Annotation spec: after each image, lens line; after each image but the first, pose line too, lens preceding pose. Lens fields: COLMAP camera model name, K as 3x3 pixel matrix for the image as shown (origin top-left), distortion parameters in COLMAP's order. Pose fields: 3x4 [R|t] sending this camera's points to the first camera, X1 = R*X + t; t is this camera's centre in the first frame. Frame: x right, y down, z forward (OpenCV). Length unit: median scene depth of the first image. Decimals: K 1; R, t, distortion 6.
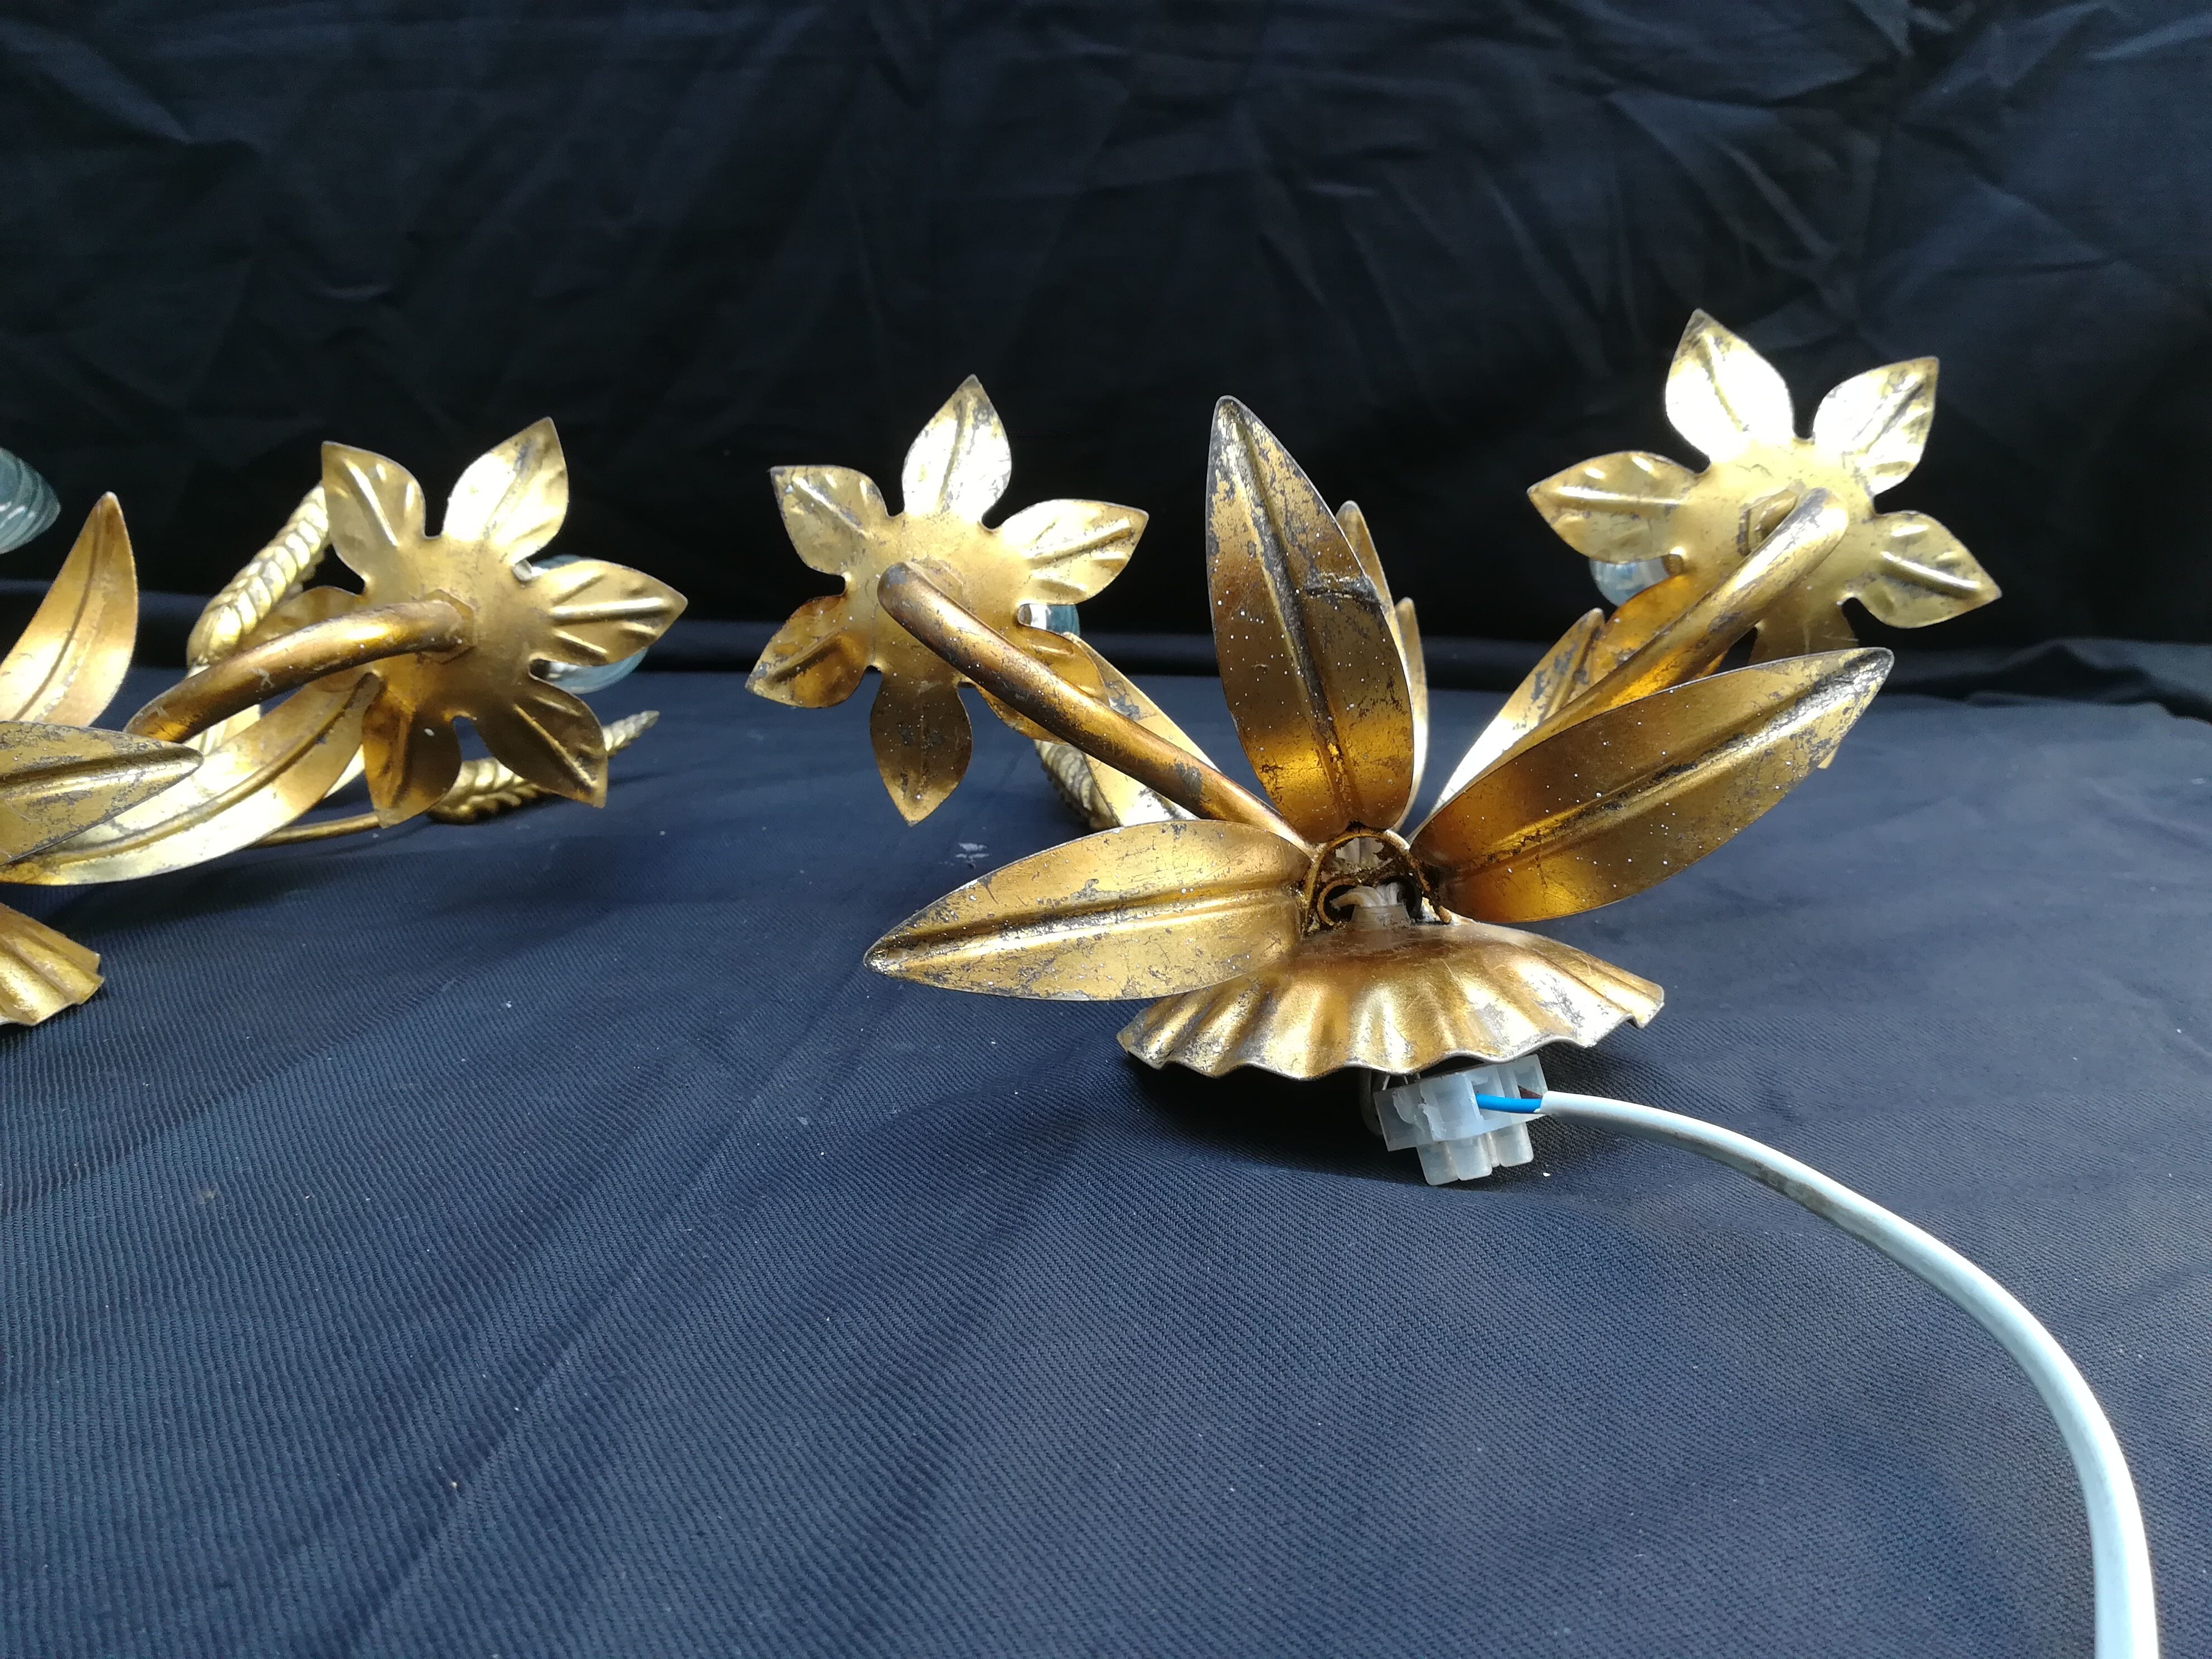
lens RADIAL K [[1665.6, 0, 1106.0], [0, 1665.6, 829.5], [0, 0, 1]] dist [0.106625, -0.152044]
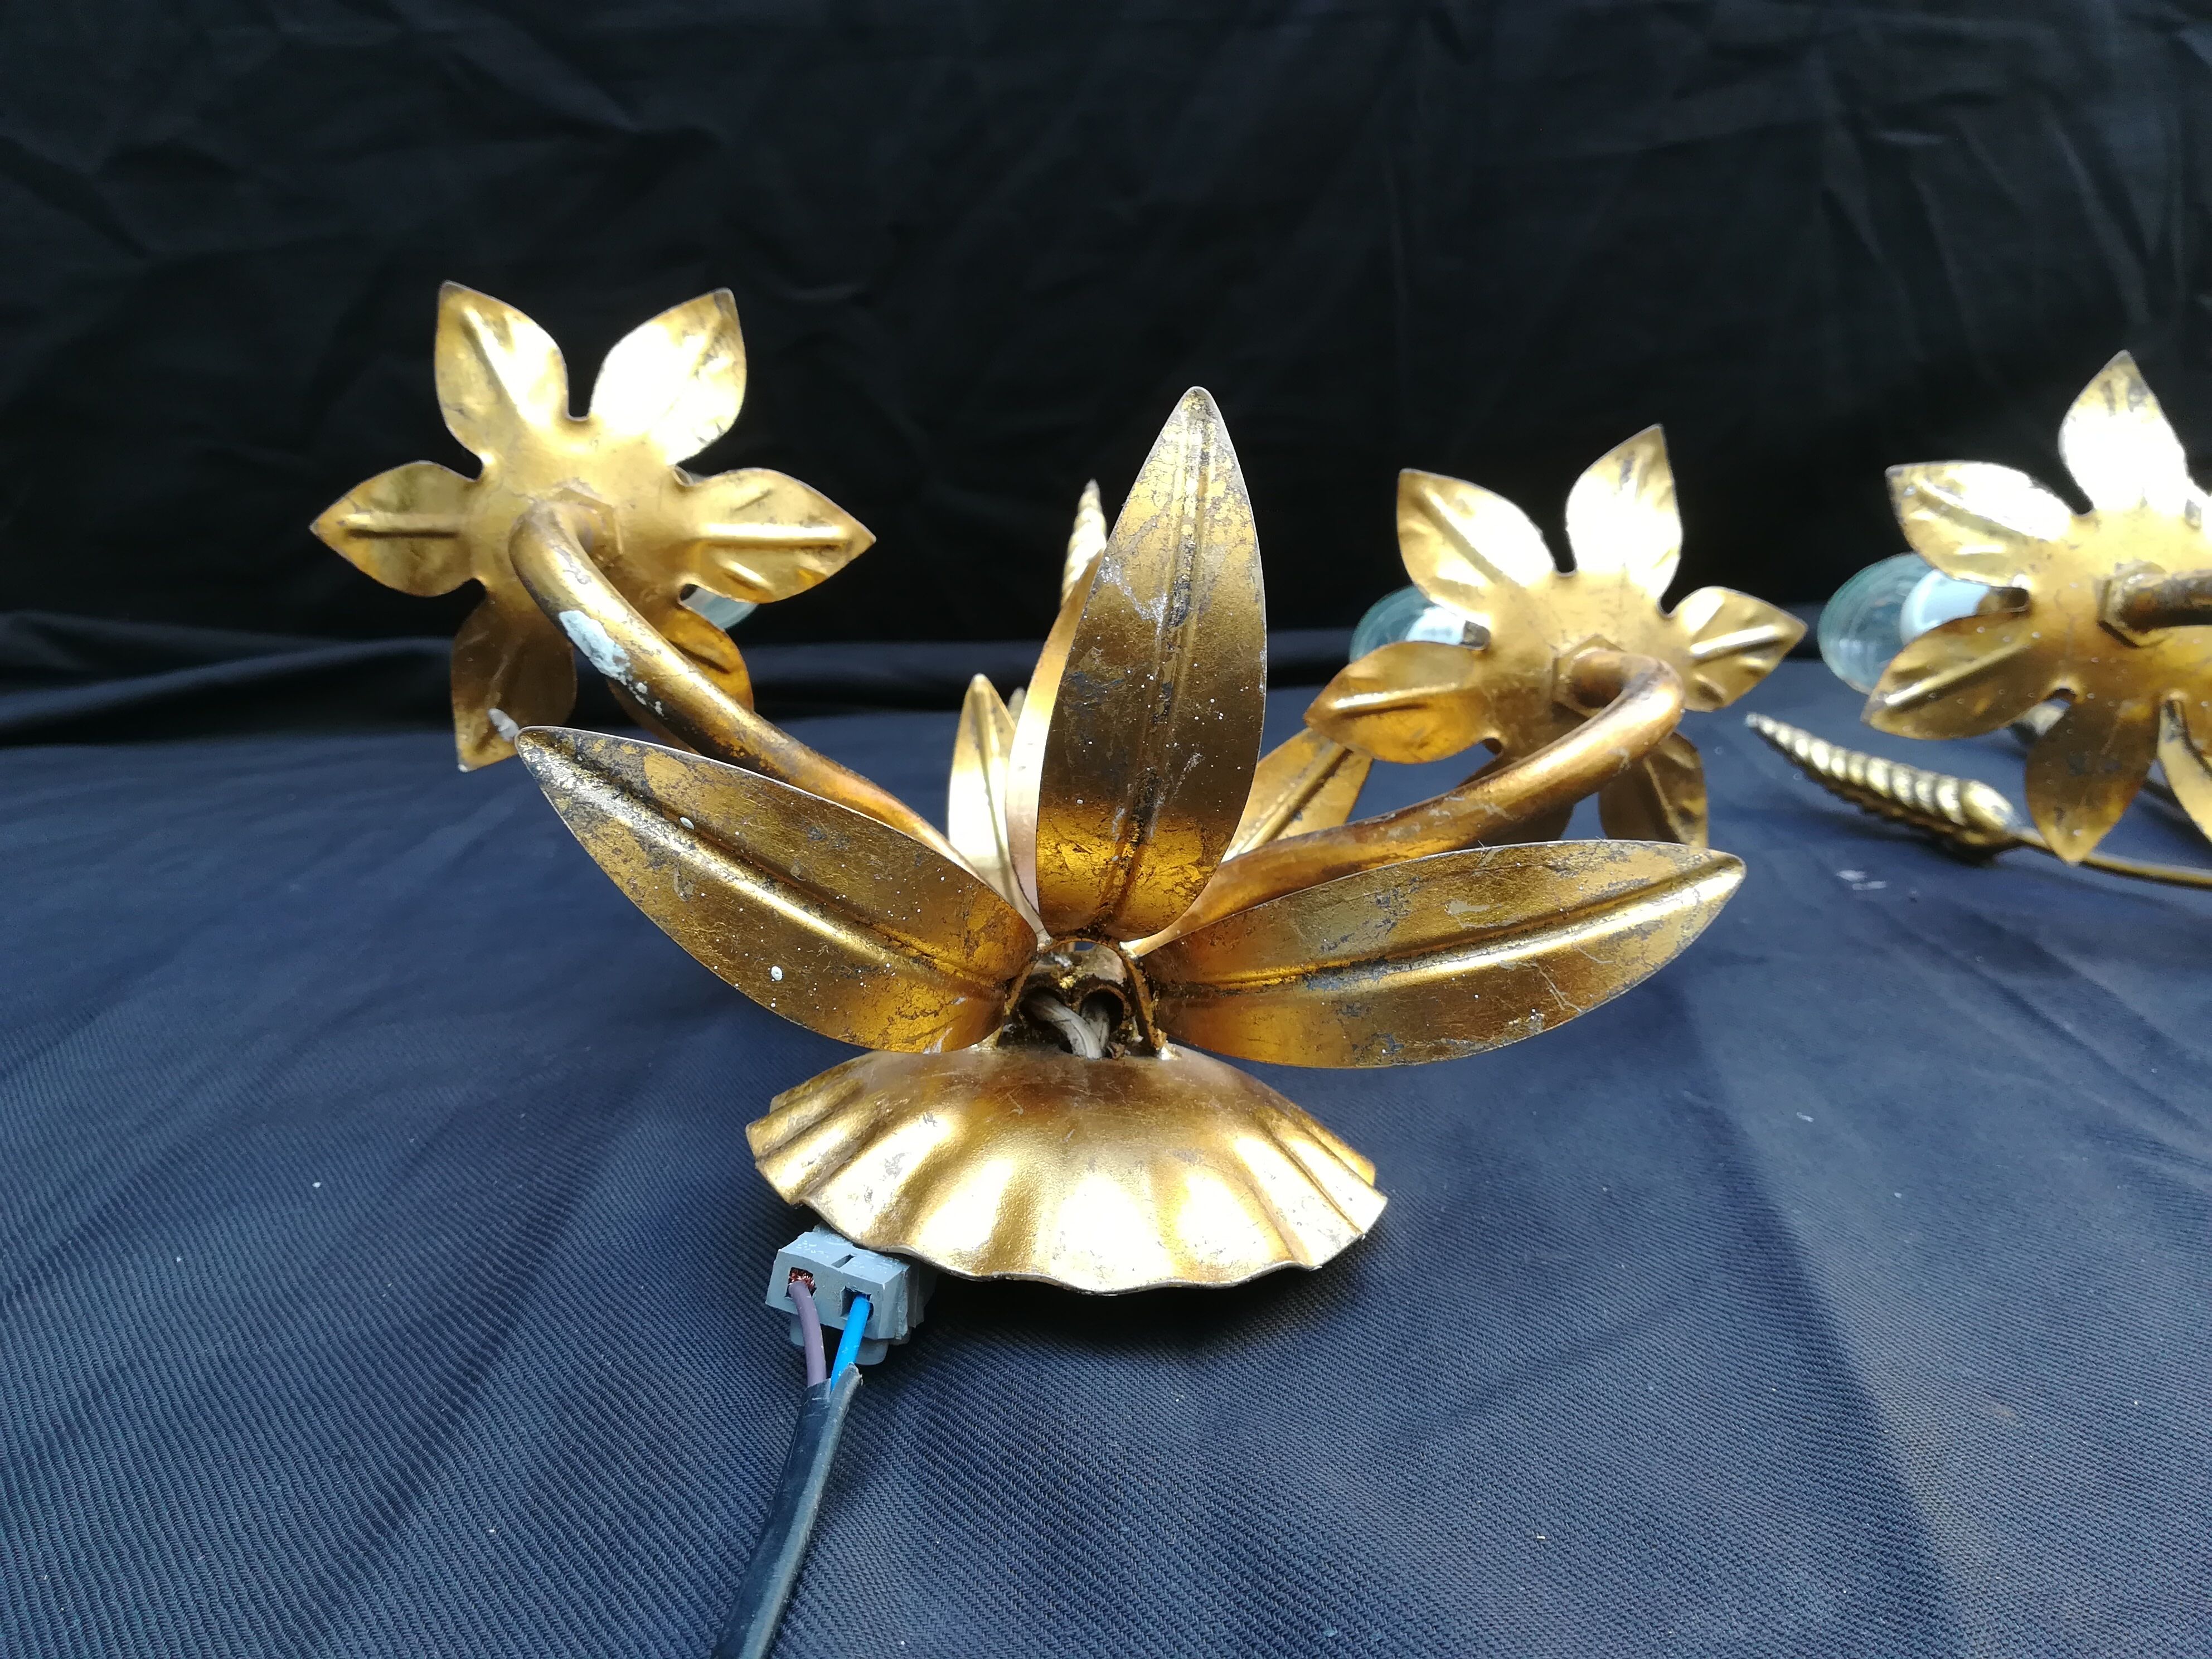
lens RADIAL K [[1690.1, 0, 1106.0], [0, 1690.1, 829.5], [0, 0, 1]] dist [-0.000987, 0.001131]
pose [[0.992751, -0.072237, 0.096058, -0.429767], [0.070471, 0.997279, 0.021649, -0.046828], [-0.097360, -0.014723, 0.995140, 0.100614]]
